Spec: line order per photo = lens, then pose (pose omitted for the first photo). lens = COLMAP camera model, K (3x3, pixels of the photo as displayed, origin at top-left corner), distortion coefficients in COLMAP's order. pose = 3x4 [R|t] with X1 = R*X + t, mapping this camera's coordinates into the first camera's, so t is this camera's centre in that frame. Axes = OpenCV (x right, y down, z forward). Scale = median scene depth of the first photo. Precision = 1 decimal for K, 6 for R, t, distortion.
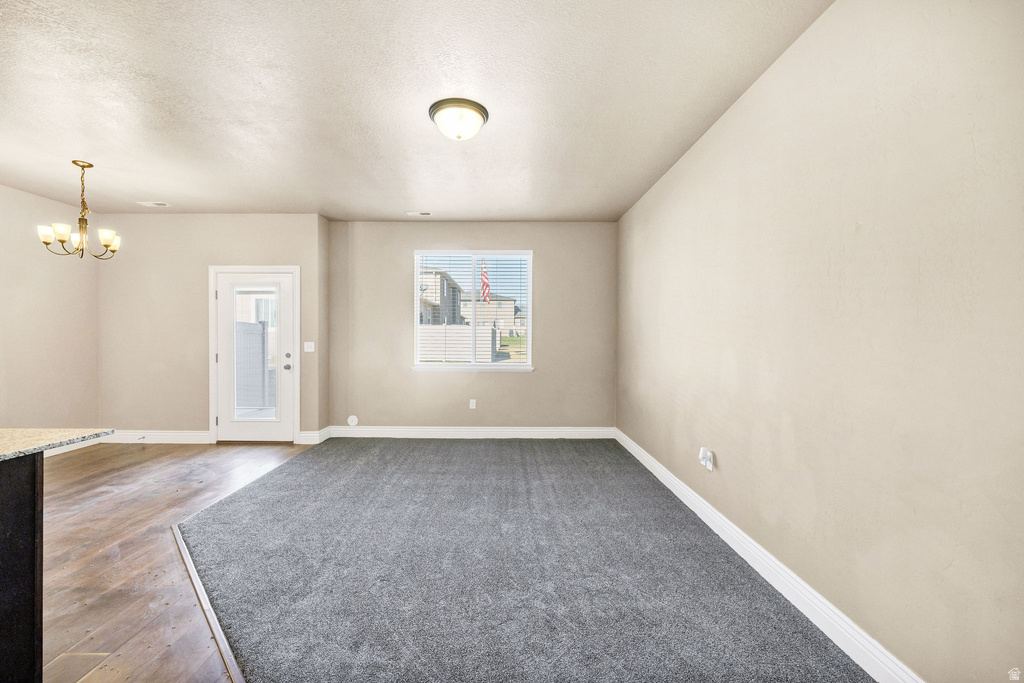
lens RADIAL K [[412.3, 0, 499.2], [0, 412.3, 338.5], [0, 0, 1]] dist [-0.004684, 0.001404]
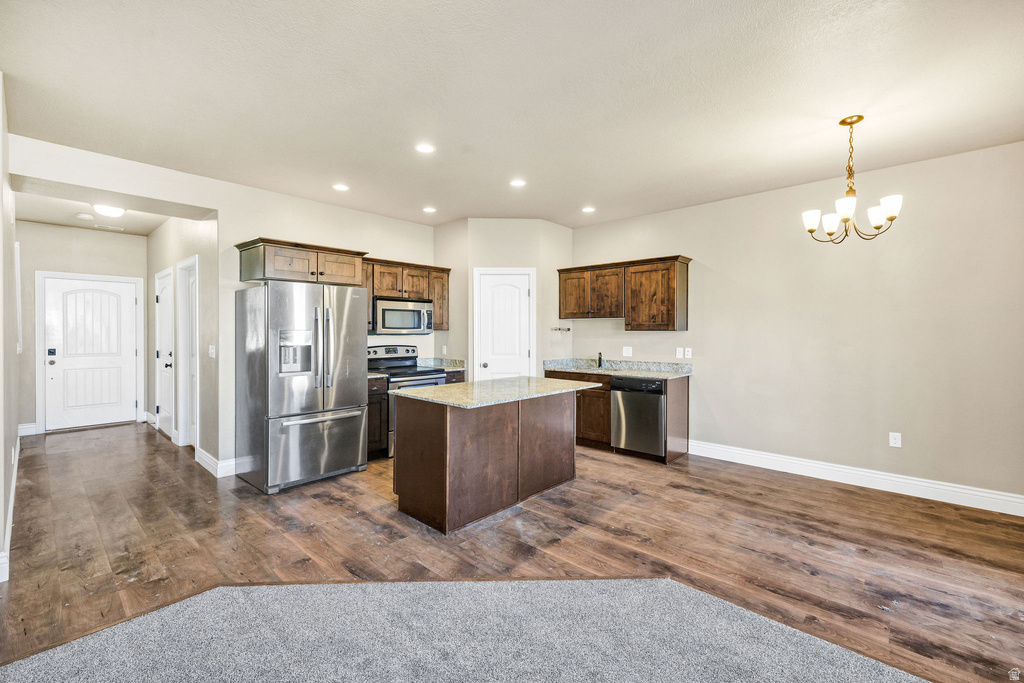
lens RADIAL K [[444.2, 0, 506.8], [0, 444.2, 337.0], [0, 0, 1]] dist [0.014586, -0.001007]
pose [[-0.677517, 0.001606, -0.735506, 0.038429], [-0.008450, 0.999915, 0.009967, -0.012150], [0.735459, 0.012968, -0.677445, 0.780015]]
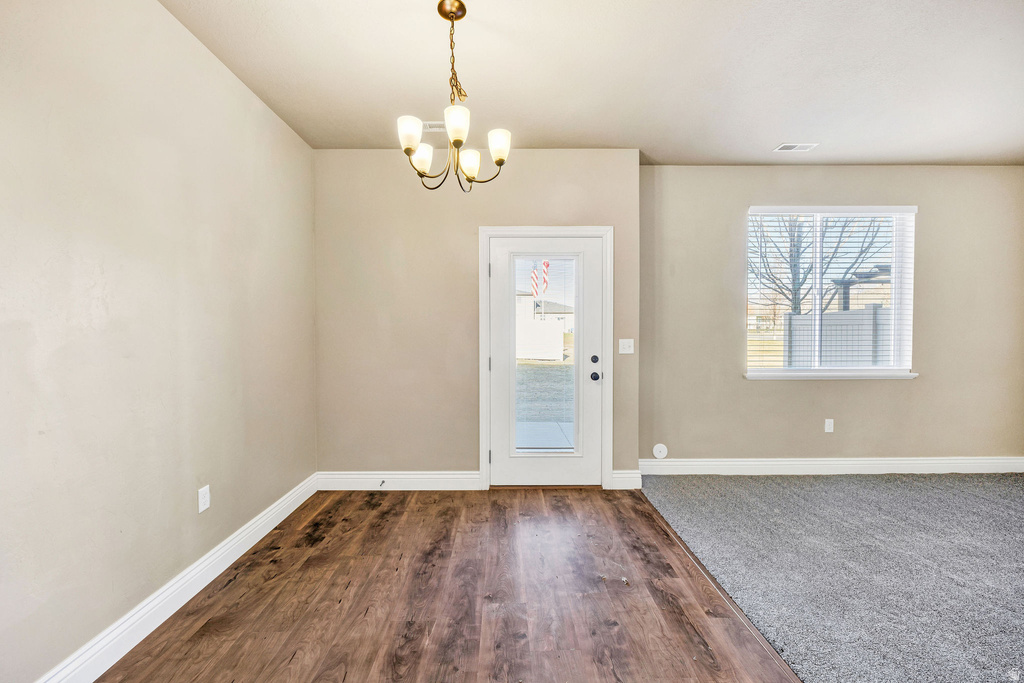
lens RADIAL K [[412.3, 0, 500.1], [0, 412.3, 338.7], [0, 0, 1]] dist [-0.004684, 0.001404]
pose [[0.999964, -0.006019, 0.006005, -0.679274], [0.005957, 0.999929, 0.010294, -0.000226], [-0.006066, -0.010258, 0.999929, 0.325994]]
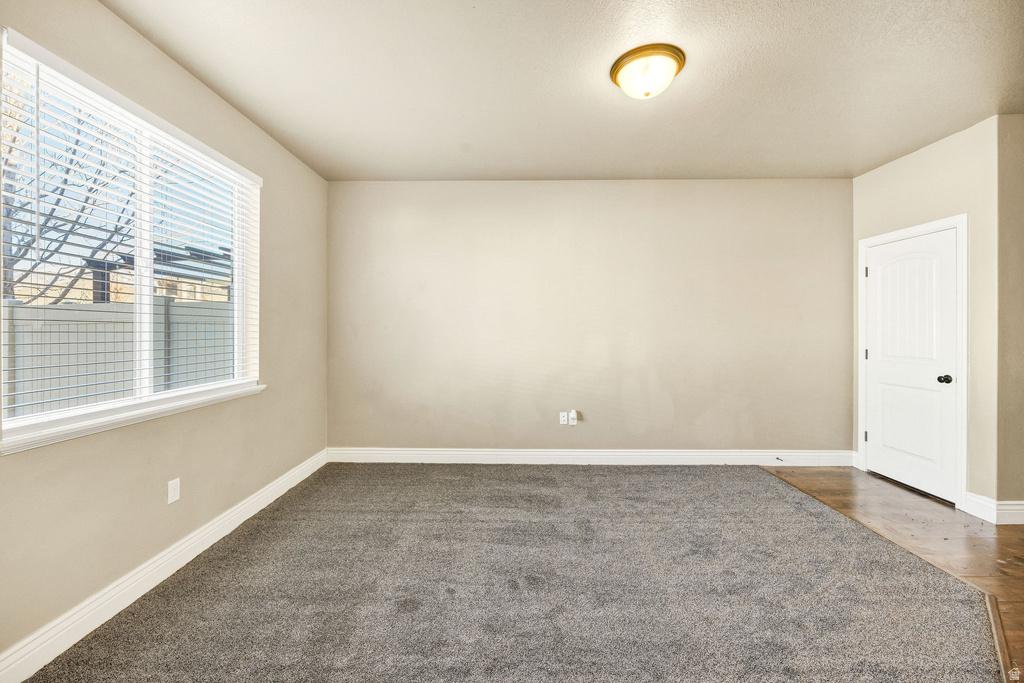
lens RADIAL K [[412.3, 0, 517.4], [0, 412.3, 334.6], [0, 0, 1]] dist [-0.004684, 0.001404]
pose [[-0.001278, -0.013174, 0.999912, -0.521612], [0.004118, 0.999905, 0.013179, -0.005699], [-0.999991, 0.004135, -0.001224, 0.700193]]
